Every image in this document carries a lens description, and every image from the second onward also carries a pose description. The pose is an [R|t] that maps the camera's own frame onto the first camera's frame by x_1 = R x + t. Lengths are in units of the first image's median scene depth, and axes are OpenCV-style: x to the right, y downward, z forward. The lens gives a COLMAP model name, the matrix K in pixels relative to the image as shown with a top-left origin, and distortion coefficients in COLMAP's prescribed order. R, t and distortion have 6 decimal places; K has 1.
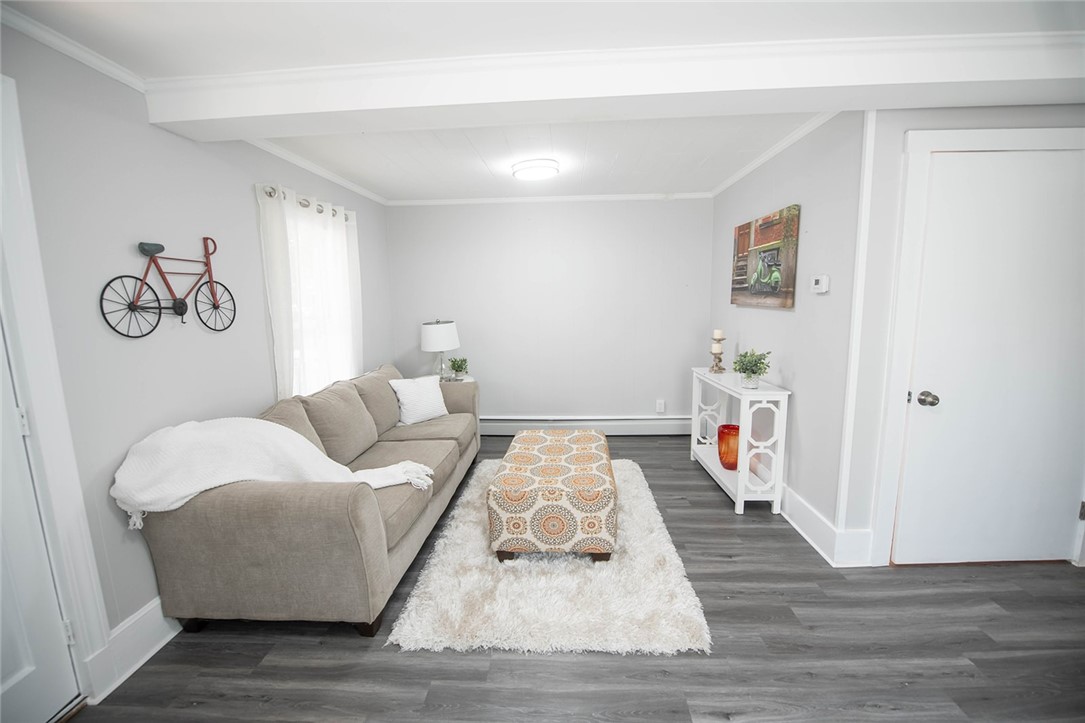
lens RADIAL K [[432.1, 0, 546.0], [0, 432.1, 356.8], [0, 0, 1]] dist [-0.017109, -0.002032]
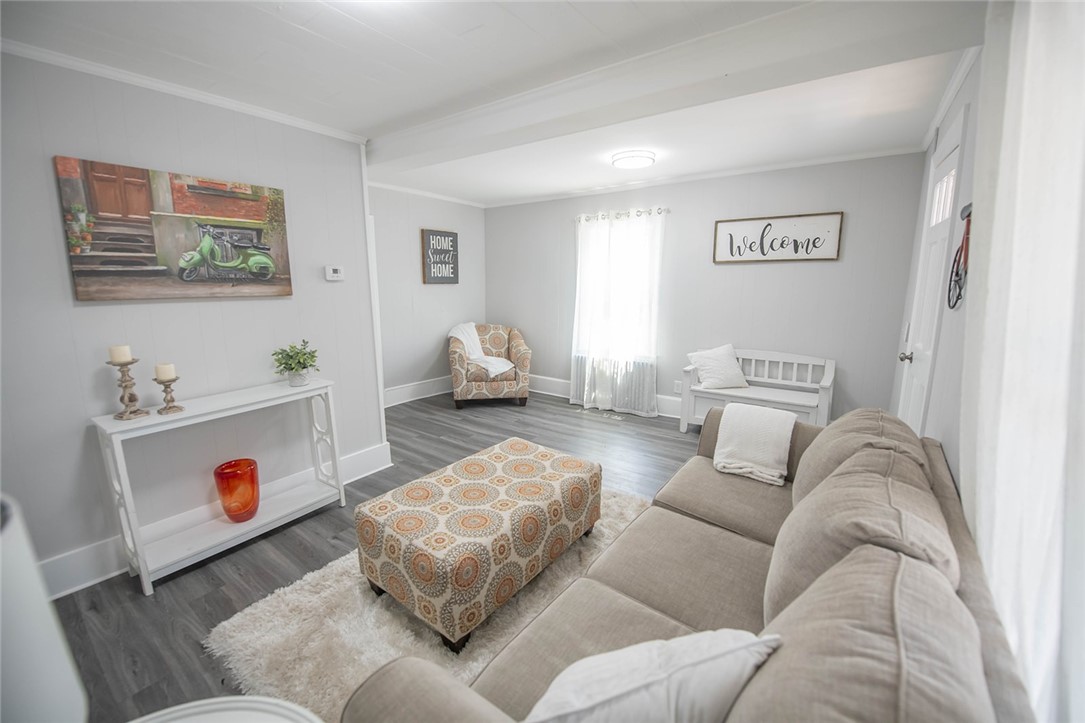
lens RADIAL K [[432.1, 0, 544.4], [0, 432.1, 359.2], [0, 0, 1]] dist [-0.017109, -0.002032]
pose [[-0.836876, -0.075084, 0.542218, -0.573482], [0.095488, 0.955336, 0.279668, -0.238579], [-0.538999, 0.285823, -0.792329, 1.856389]]
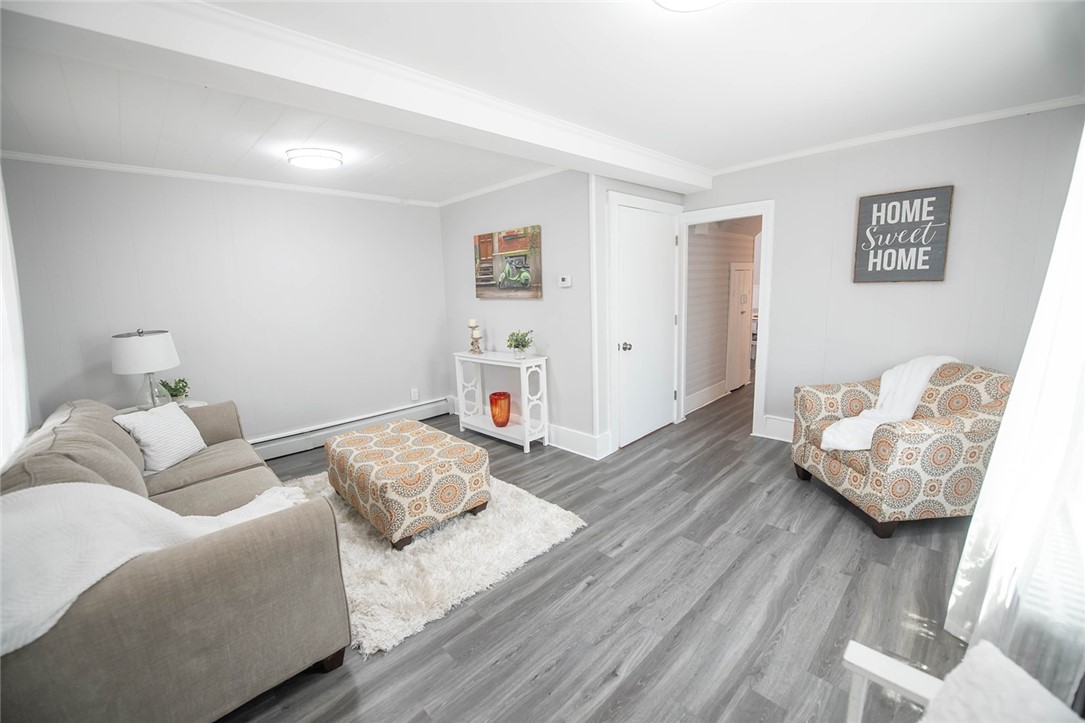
lens RADIAL K [[432.1, 0, 543.9], [0, 432.1, 356.1], [0, 0, 1]] dist [-0.017109, -0.002032]
pose [[0.681792, -0.118865, 0.721825, -0.581396], [0.120906, 0.991451, 0.049064, 0.009618], [-0.721486, 0.053822, 0.690334, 0.024335]]
